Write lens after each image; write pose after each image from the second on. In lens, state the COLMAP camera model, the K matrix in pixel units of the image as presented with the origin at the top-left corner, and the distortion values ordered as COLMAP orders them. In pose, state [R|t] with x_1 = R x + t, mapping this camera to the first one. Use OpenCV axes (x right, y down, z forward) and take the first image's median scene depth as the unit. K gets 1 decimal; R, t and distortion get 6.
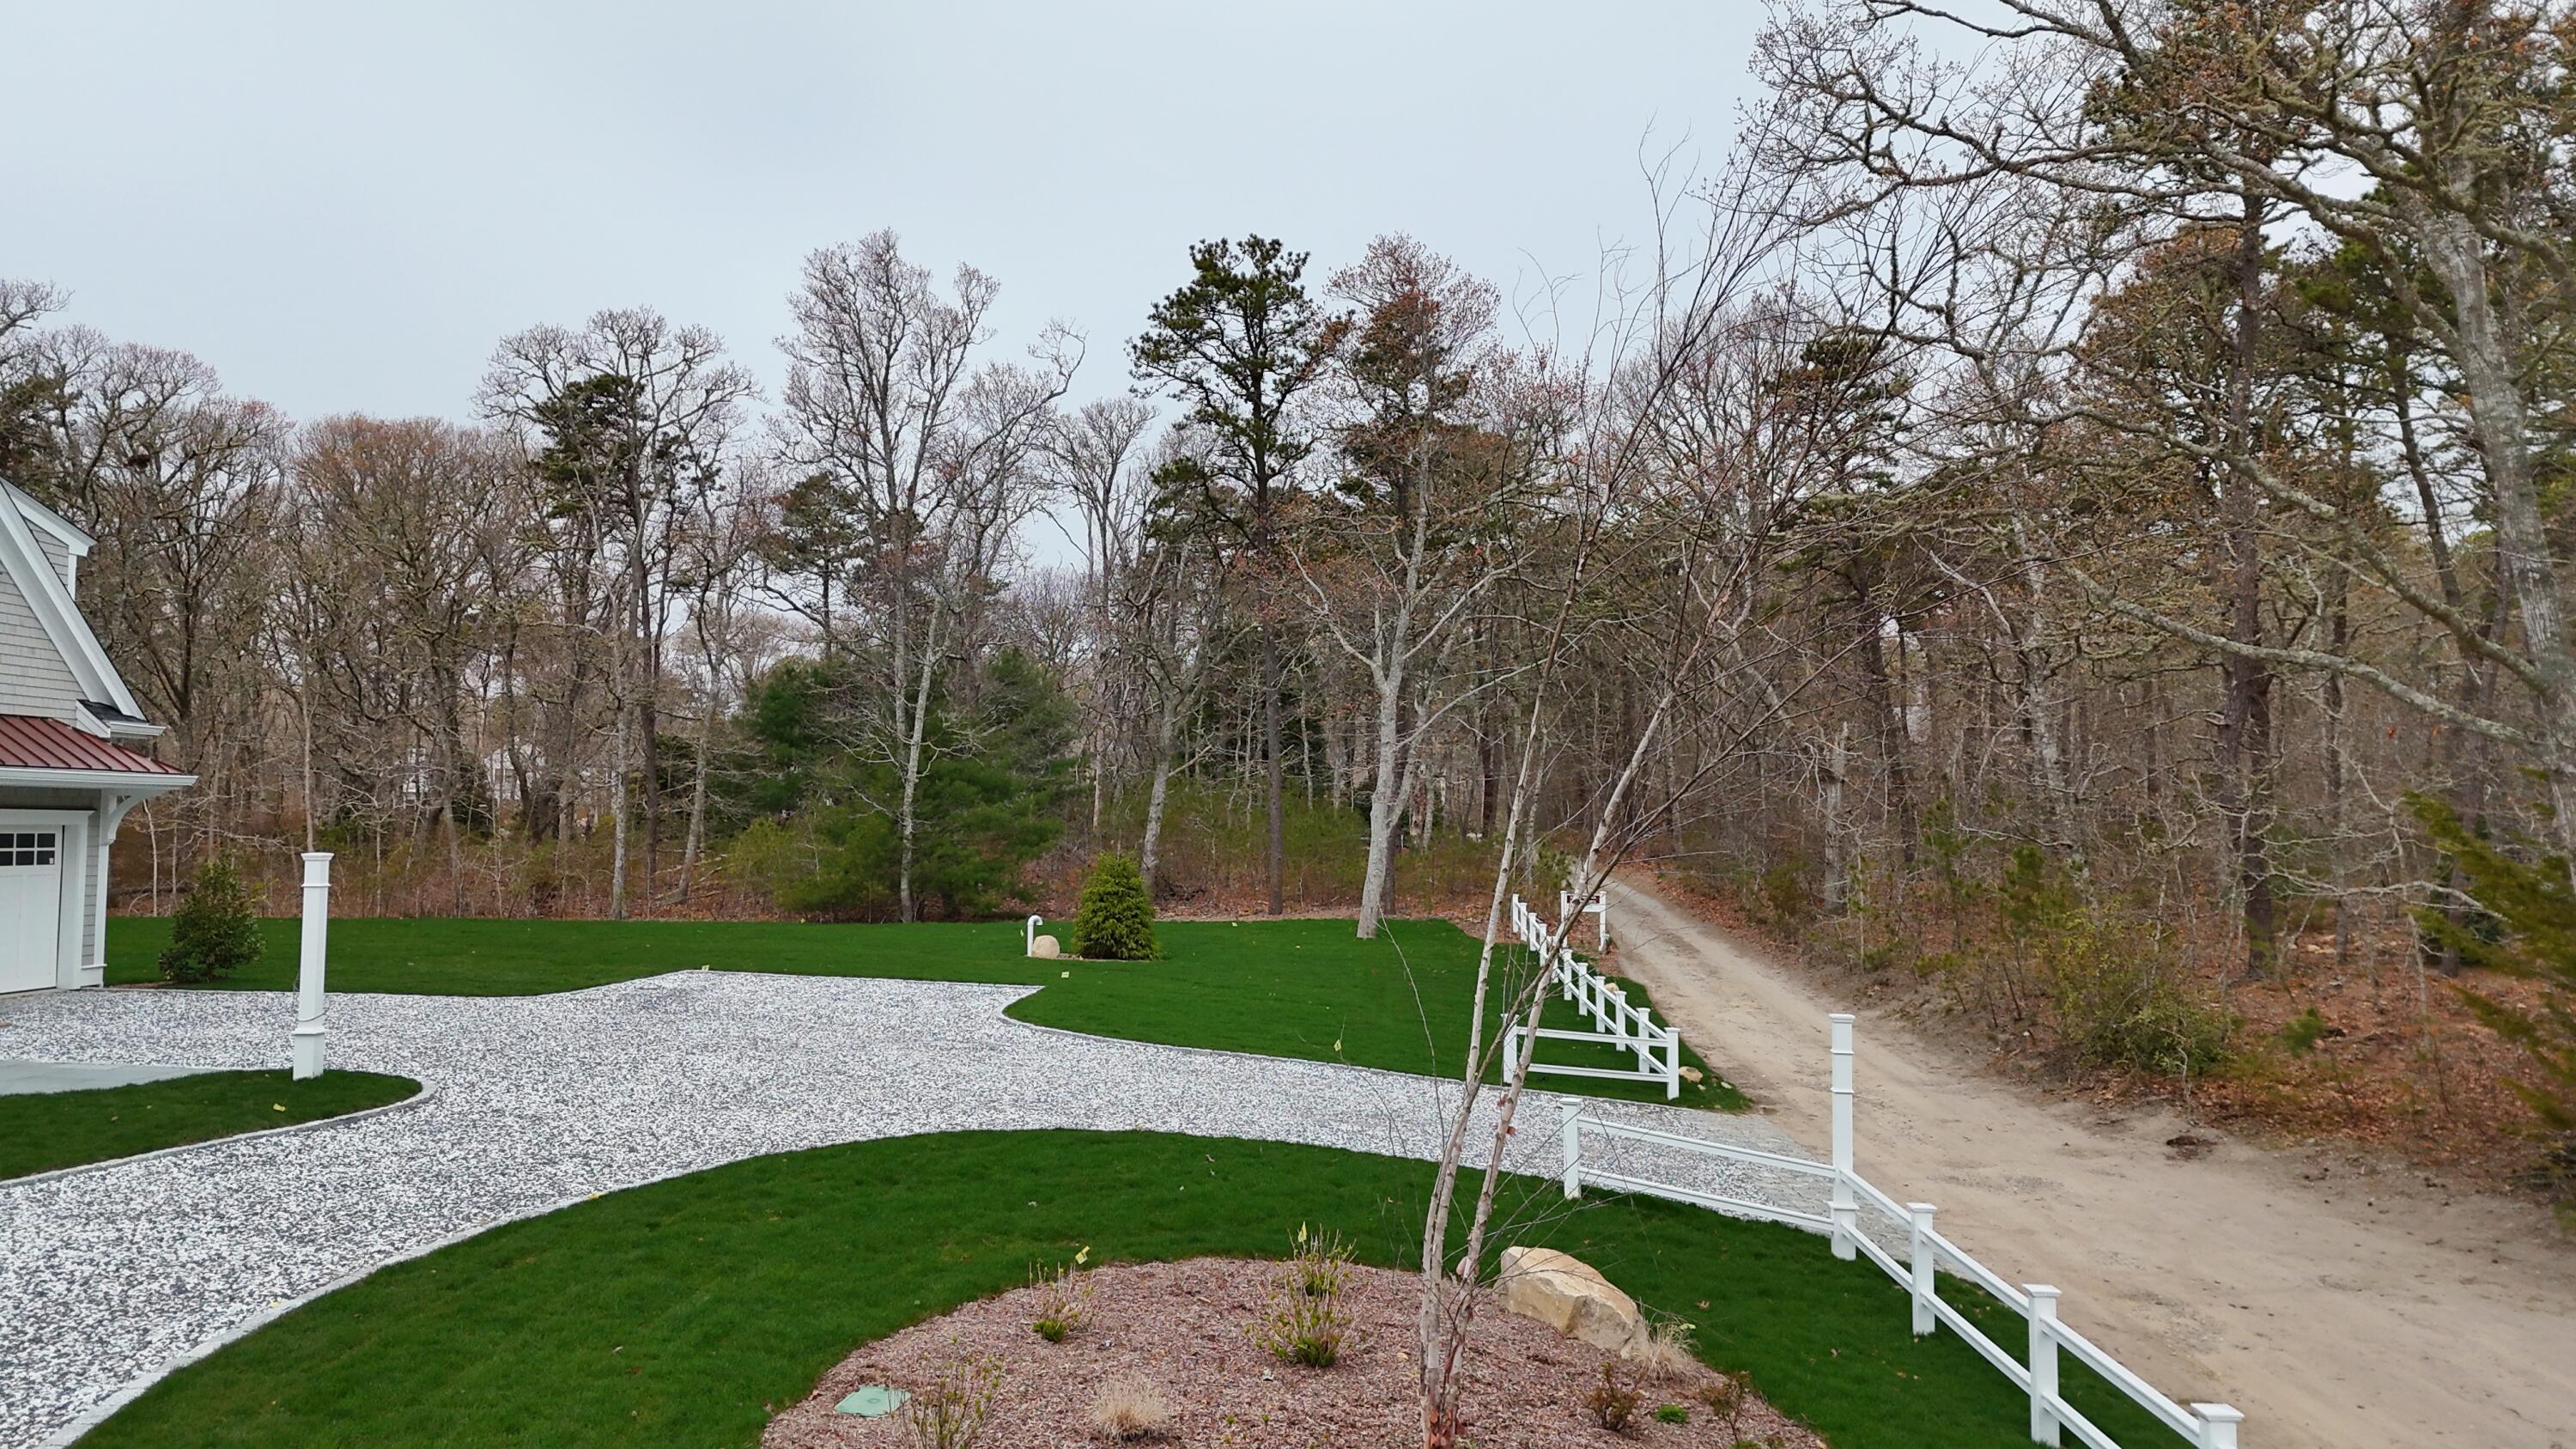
lens RADIAL K [[1895.0, 0, 1282.8], [0, 1895.0, 728.2], [0, 0, 1]] dist [0.085544, -0.084747]
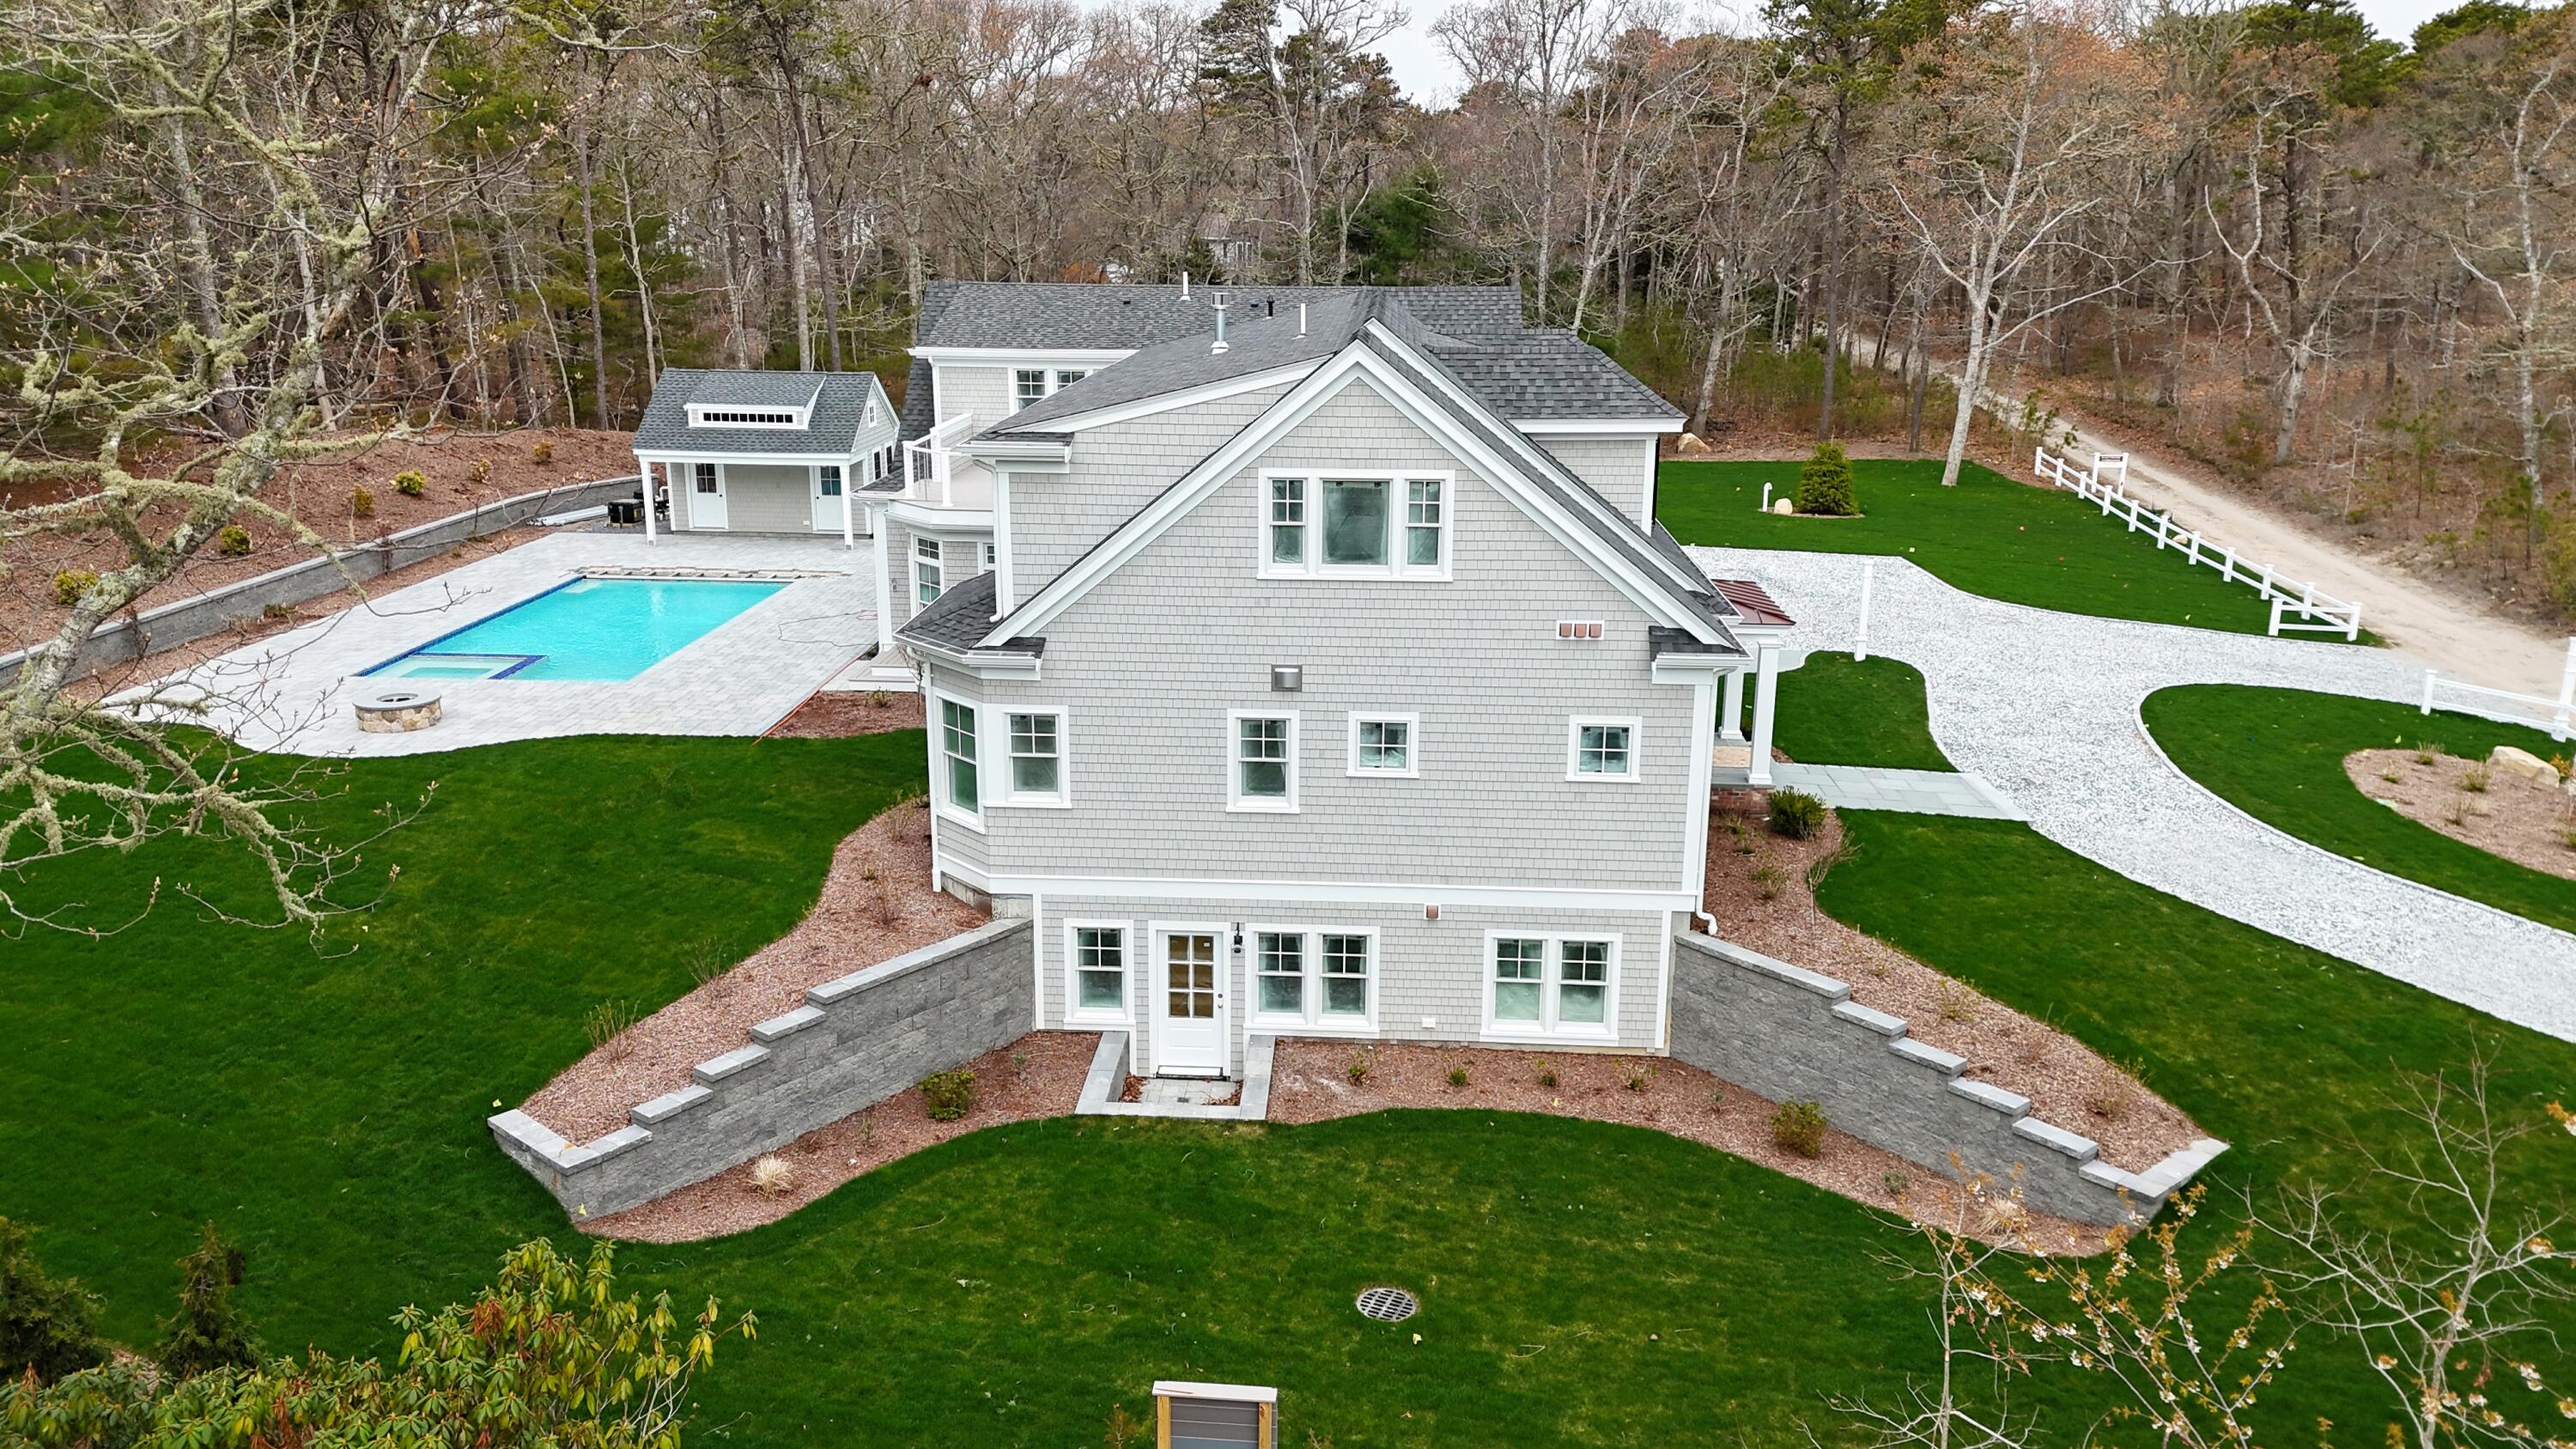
lens RADIAL K [[1895.0, 0, 1283.0], [0, 1895.0, 720.8], [0, 0, 1]] dist [0.085544, -0.084747]
pose [[0.999716, 0.005721, -0.023126, -0.518237], [0.001690, 0.951254, 0.308404, -0.203241], [0.023763, -0.308355, 0.950974, -0.538838]]
